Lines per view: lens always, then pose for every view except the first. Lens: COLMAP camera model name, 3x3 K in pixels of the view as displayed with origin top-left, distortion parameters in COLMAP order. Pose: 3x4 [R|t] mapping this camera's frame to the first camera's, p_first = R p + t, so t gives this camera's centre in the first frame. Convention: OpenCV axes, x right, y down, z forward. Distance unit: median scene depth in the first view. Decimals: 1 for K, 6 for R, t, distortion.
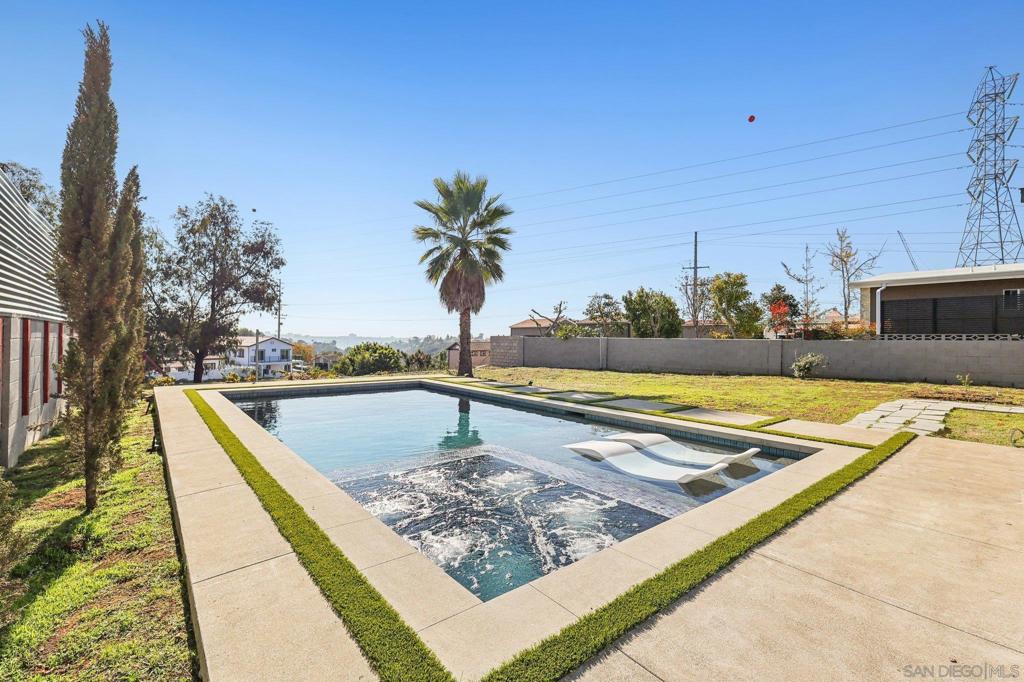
lens RADIAL K [[448.2, 0, 516.8], [0, 448.2, 345.4], [0, 0, 1]] dist [0.001228, 0.000314]
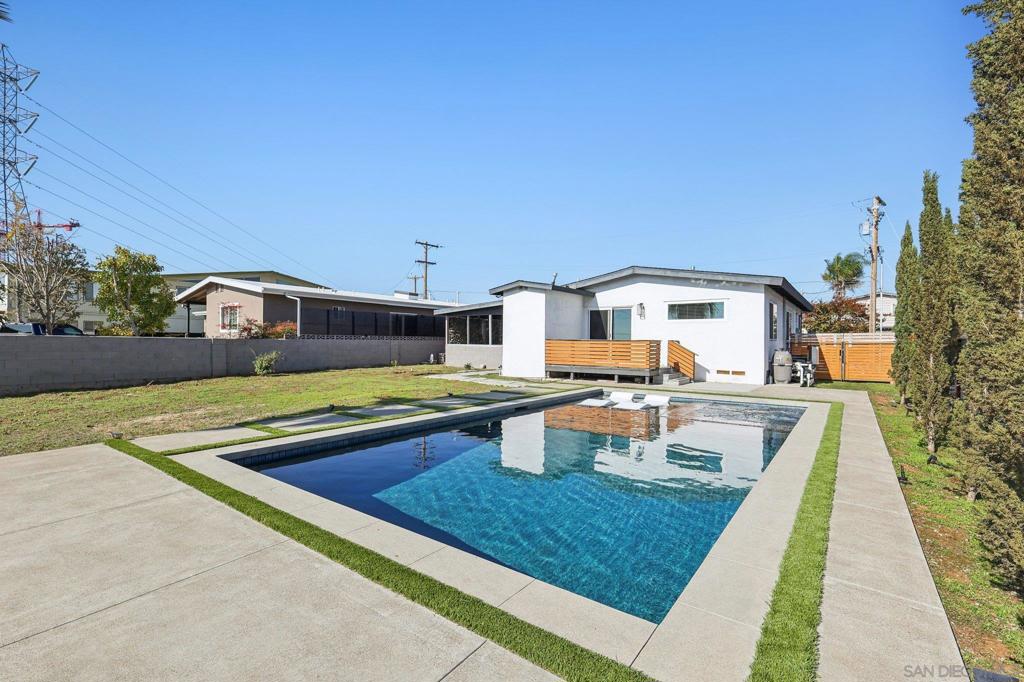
lens RADIAL K [[448.2, 0, 516.8], [0, 448.2, 345.4], [0, 0, 1]] dist [0.001228, 0.000314]
pose [[-0.239917, -0.017974, 0.970627, -0.344031], [0.001644, 0.999820, 0.018920, -0.010428], [-0.970792, 0.006135, -0.239845, 0.454926]]
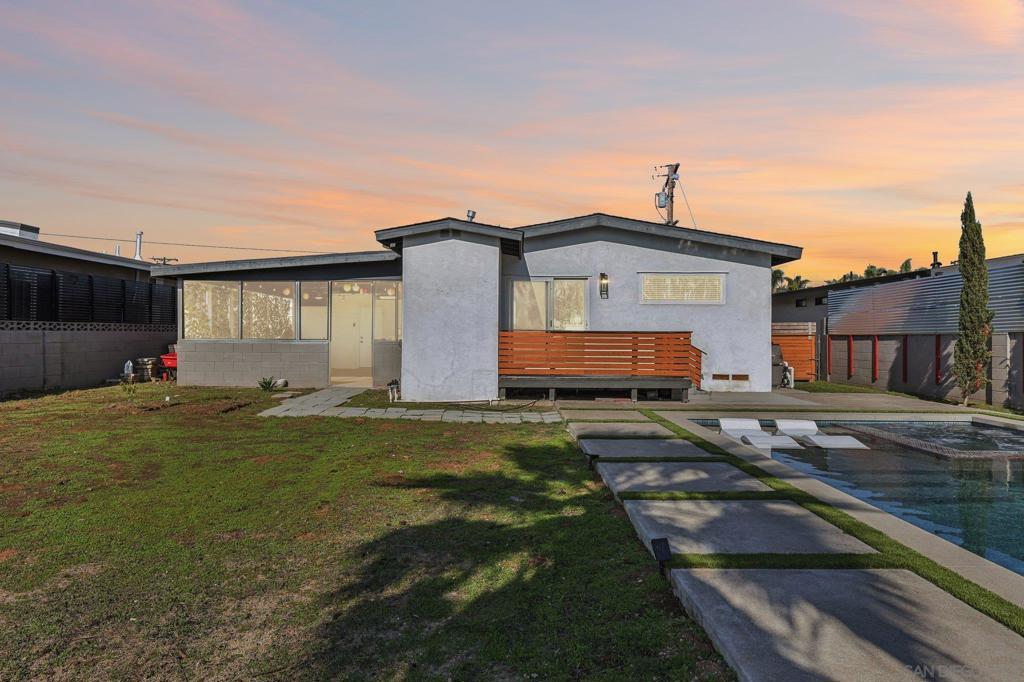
lens RADIAL K [[663.9, 0, 512.0], [0, 663.9, 341.0], [0, 0, 1]] dist [-0.000994, -0.000128]
pose [[-0.764374, -0.017011, 0.644549, -0.071357], [-0.003933, 0.999756, 0.021722, -0.009759], [-0.644762, 0.014069, -0.764254, 0.657822]]
